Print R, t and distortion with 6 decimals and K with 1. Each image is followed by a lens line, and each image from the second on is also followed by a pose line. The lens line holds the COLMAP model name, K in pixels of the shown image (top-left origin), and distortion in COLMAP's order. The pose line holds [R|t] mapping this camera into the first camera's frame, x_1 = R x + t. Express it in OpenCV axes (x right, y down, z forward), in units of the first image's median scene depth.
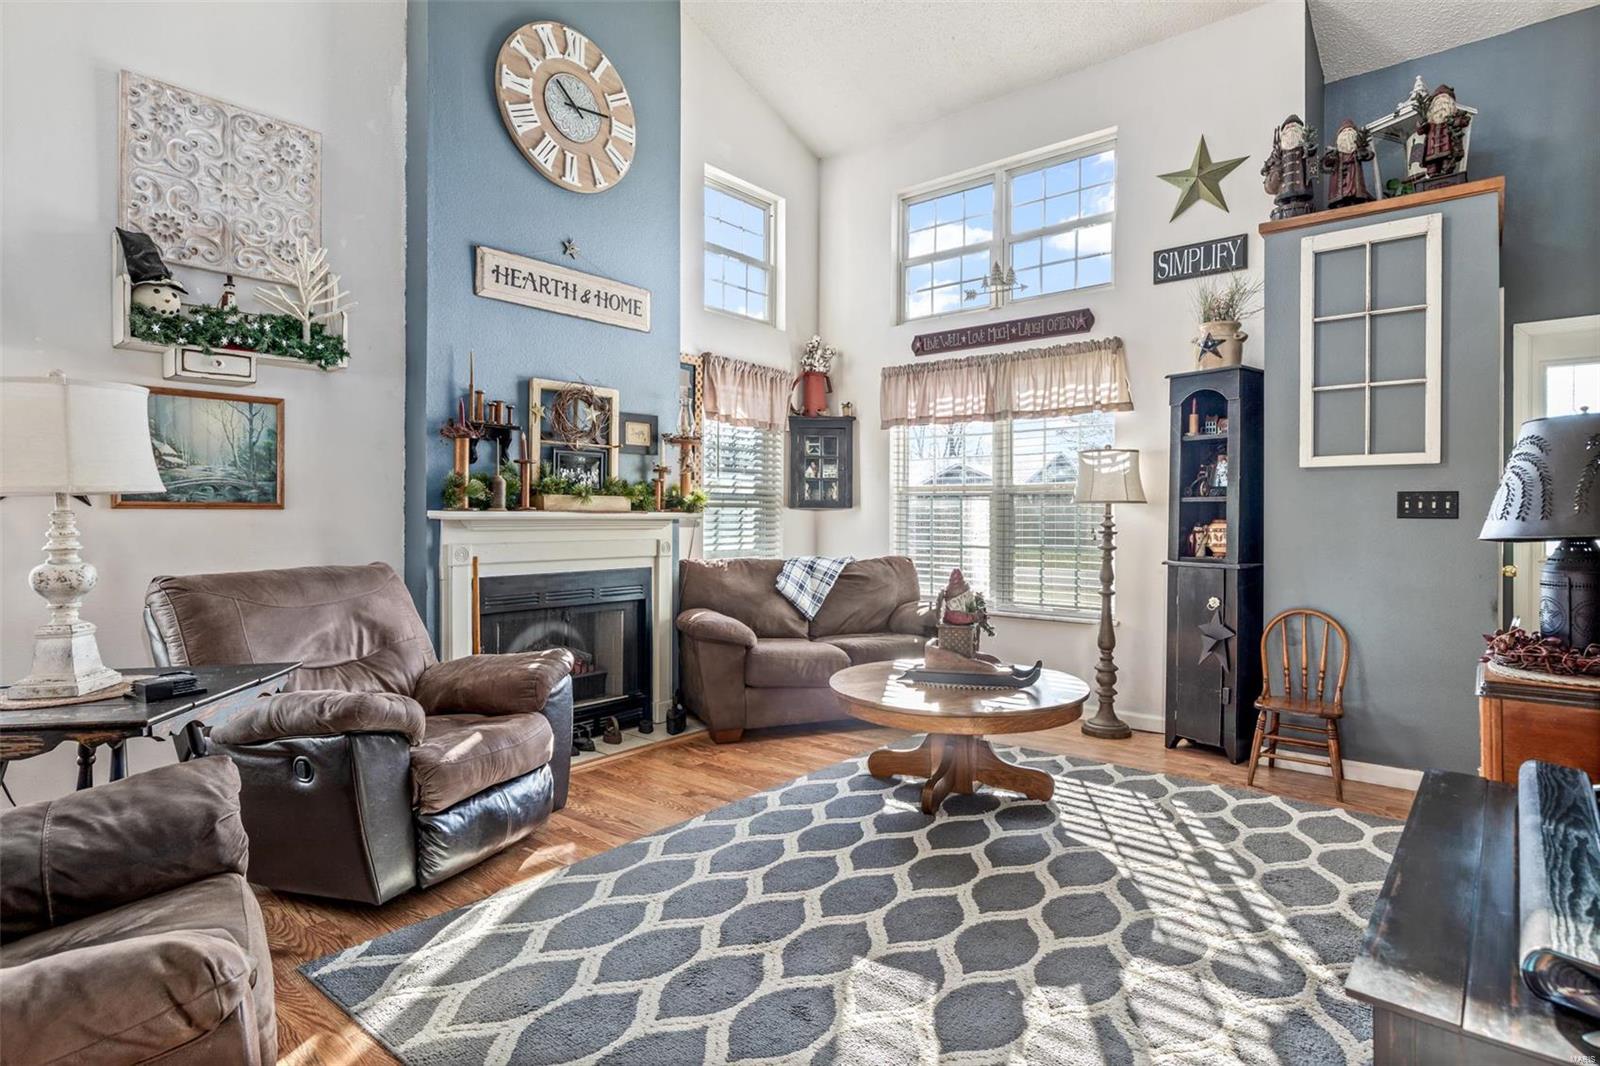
lens RADIAL K [[827.6, 0, 813.9], [0, 827.6, 518.2], [0, 0, 1]] dist [-0.005173, -0.001312]
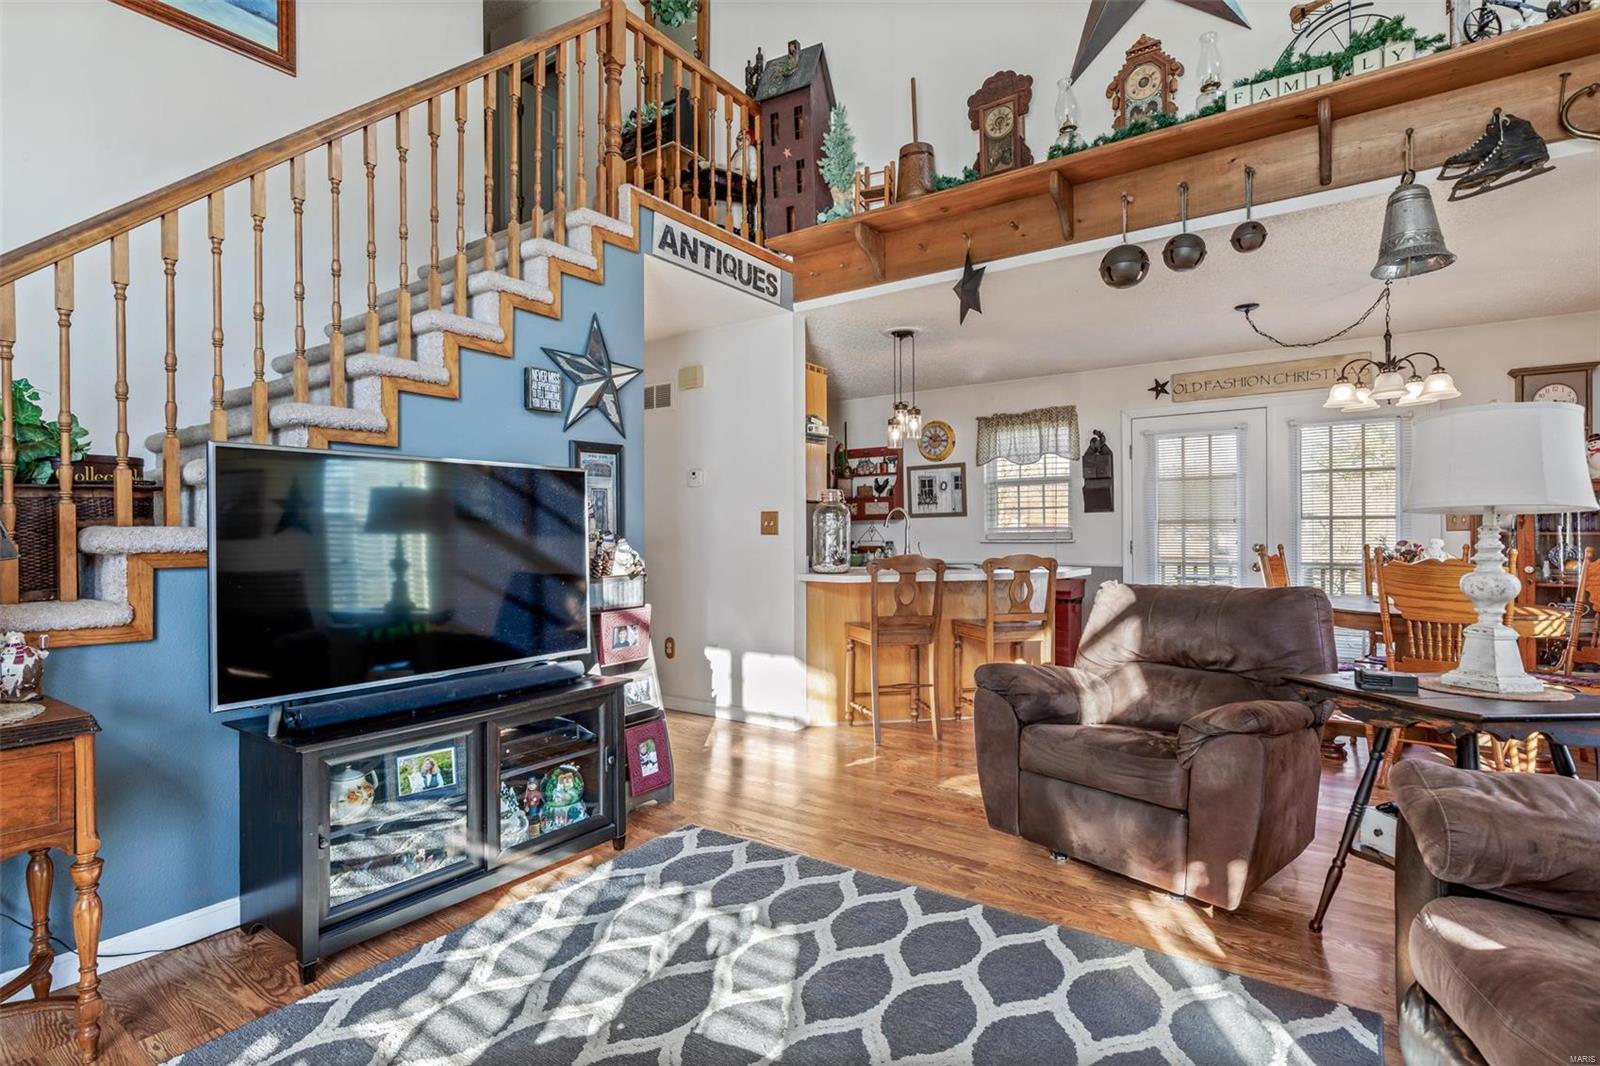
lens RADIAL K [[795.2, 0, 806.6], [0, 795.2, 533.2], [0, 0, 1]] dist [-0.001052, 0.000626]
pose [[-0.997525, 0.002007, -0.070285, 0.044595], [0.001921, 0.999997, 0.001283, -0.001406], [0.070287, 0.001145, -0.997526, 0.995623]]
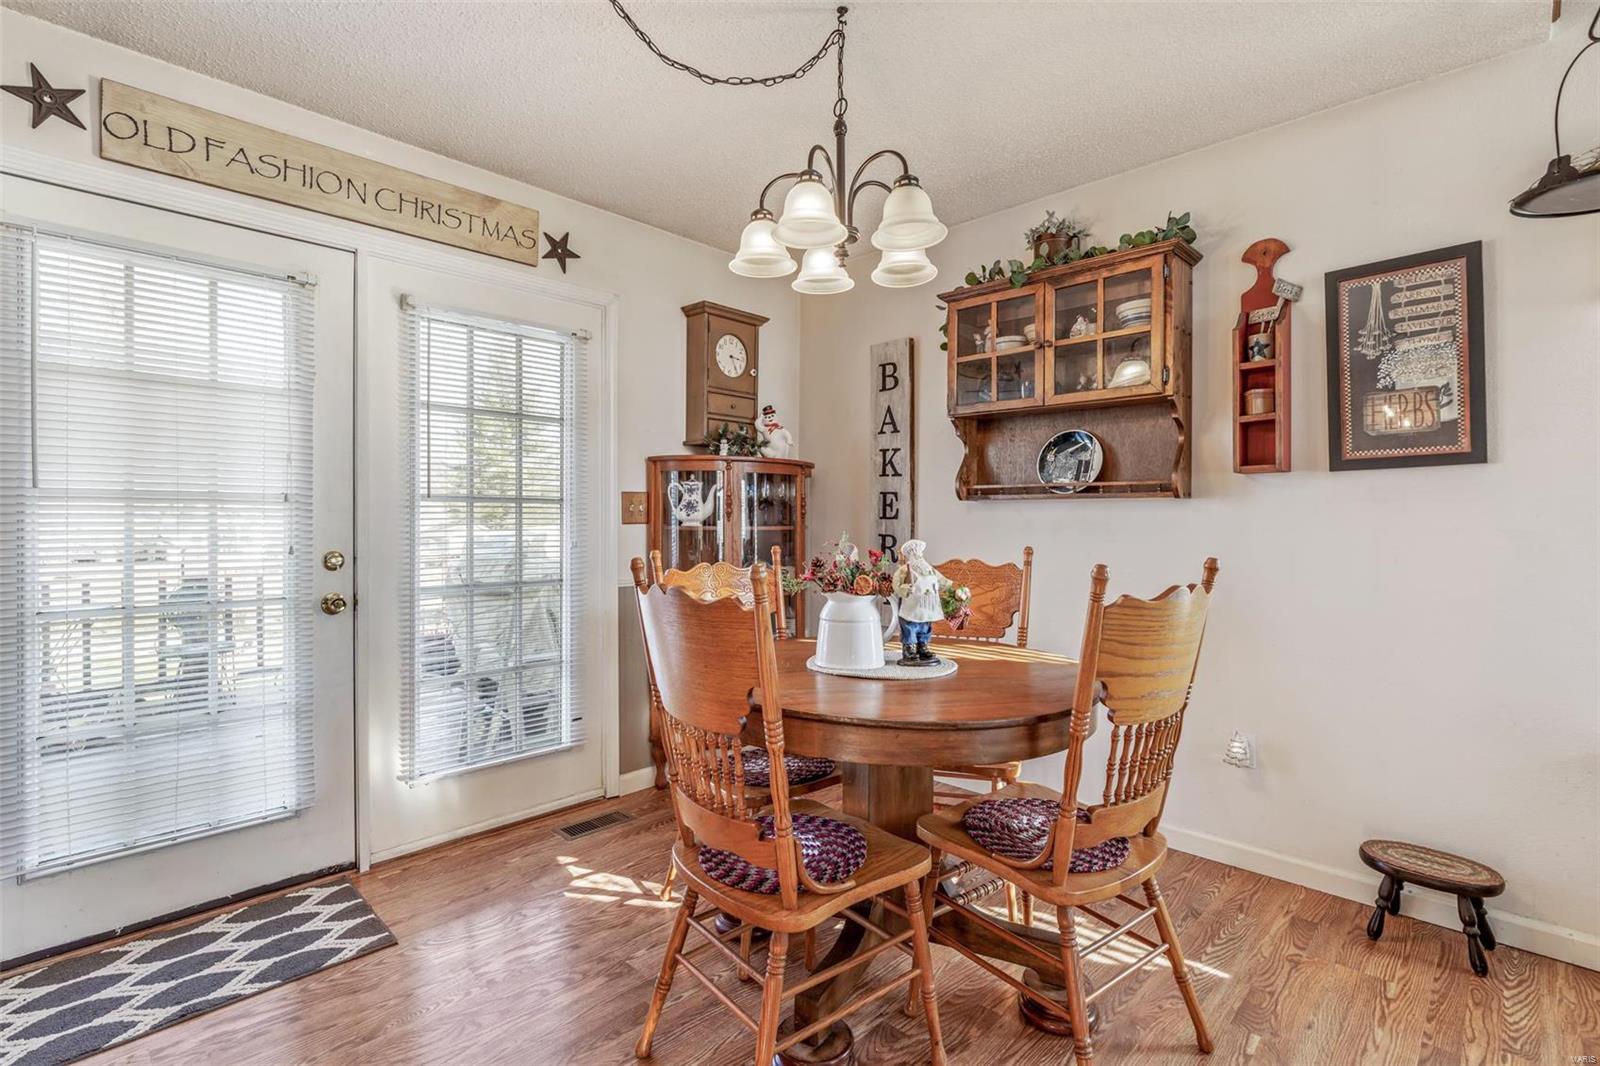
lens RADIAL K [[742.6, 0, 798.4], [0, 742.6, 524.3], [0, 0, 1]] dist [-0.003915, 0.000740]
pose [[-0.084568, 0.000241, -0.996418, -0.309977], [-0.002505, 0.999997, 0.000455, -0.001742], [0.996415, 0.002535, -0.084567, 0.026055]]
